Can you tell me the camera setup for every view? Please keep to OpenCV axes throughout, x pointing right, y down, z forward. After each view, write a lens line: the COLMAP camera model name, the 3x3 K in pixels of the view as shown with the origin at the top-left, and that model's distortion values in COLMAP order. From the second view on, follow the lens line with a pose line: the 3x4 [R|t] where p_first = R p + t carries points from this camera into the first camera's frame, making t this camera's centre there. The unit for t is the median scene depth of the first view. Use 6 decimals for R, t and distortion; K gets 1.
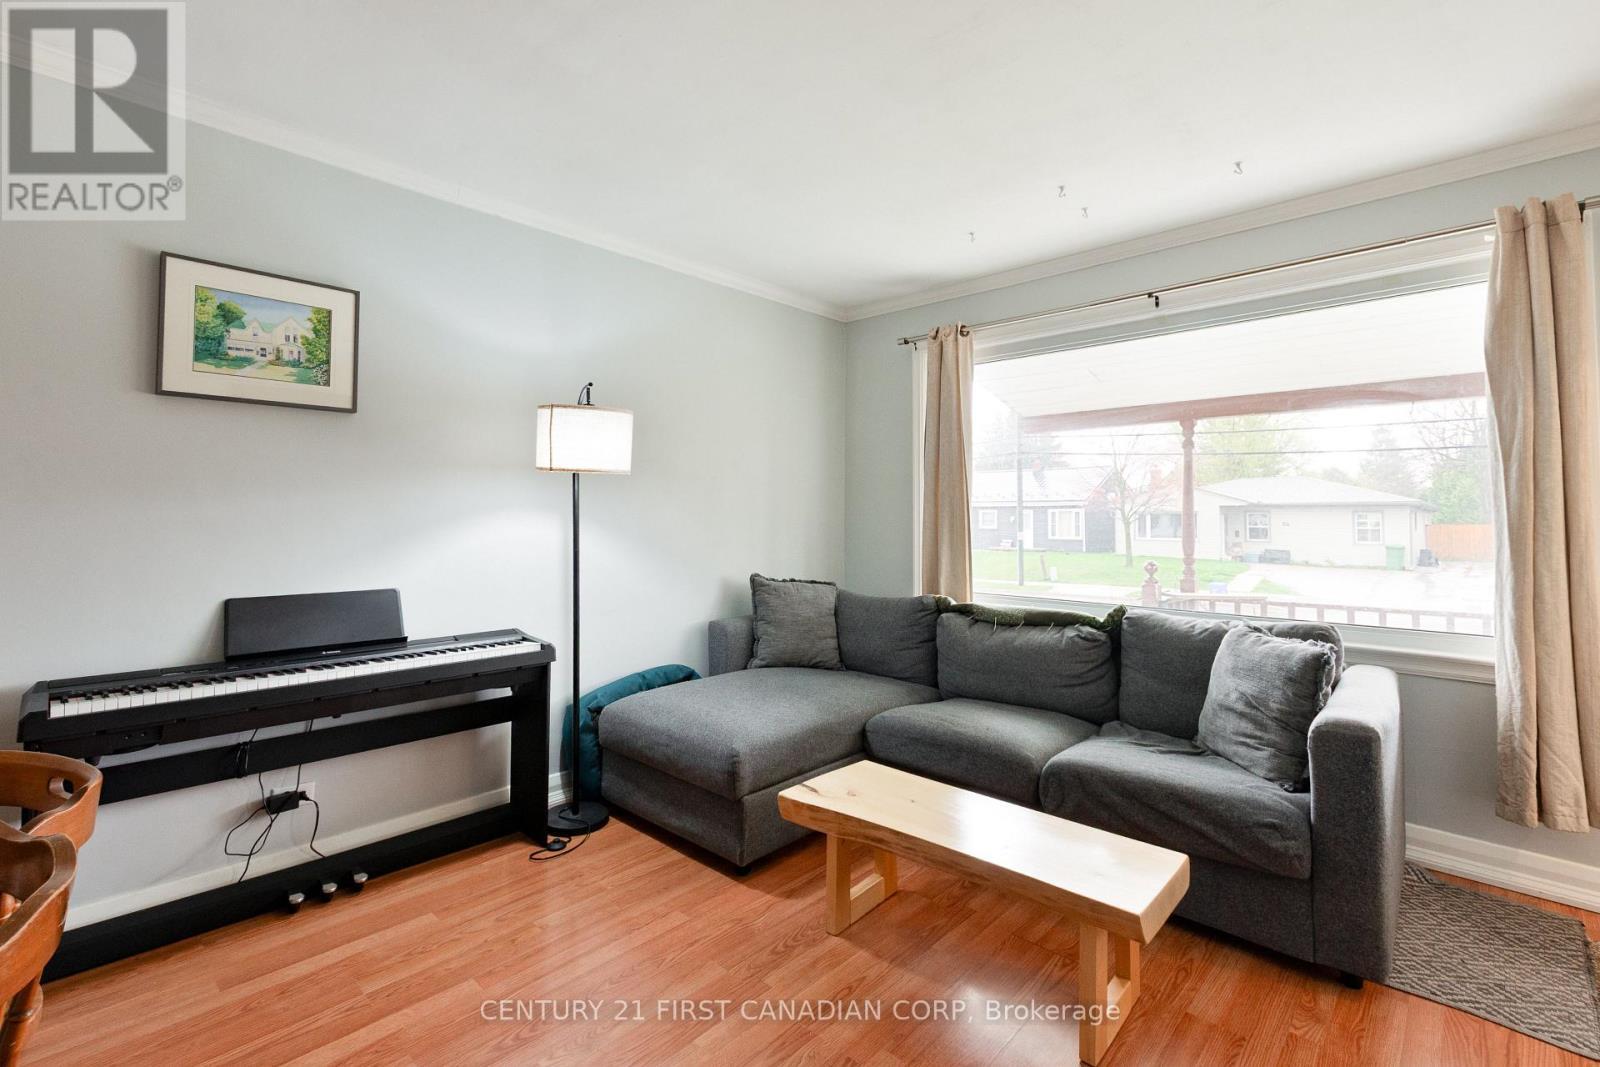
lens RADIAL K [[714.3, 0, 795.2], [0, 714.3, 495.7], [0, 0, 1]] dist [-0.000493, -0.000151]
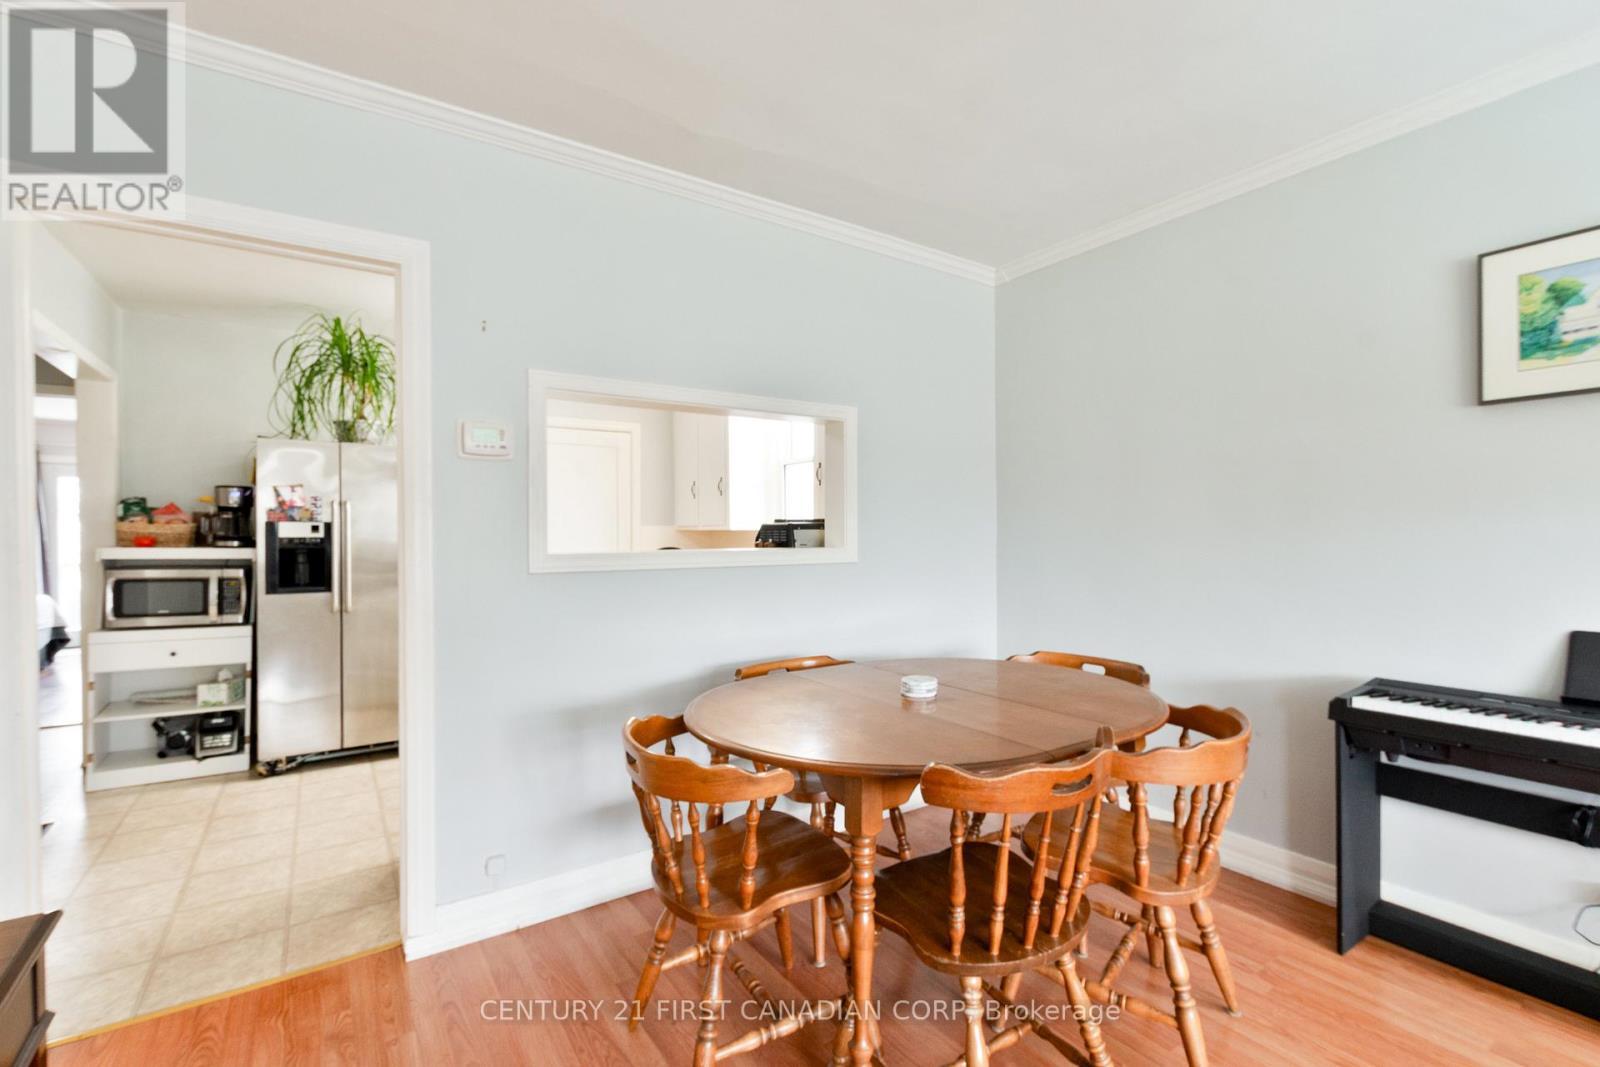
lens RADIAL K [[722.4, 0, 800.0], [0, 722.4, 533.5], [0, 0, 1]] dist [-0.000786, -0.000469]
pose [[-0.218165, -0.002775, -0.975908, 0.229021], [0.036490, 0.999273, -0.010998, 0.006514], [0.975230, -0.038011, -0.217905, 0.284844]]
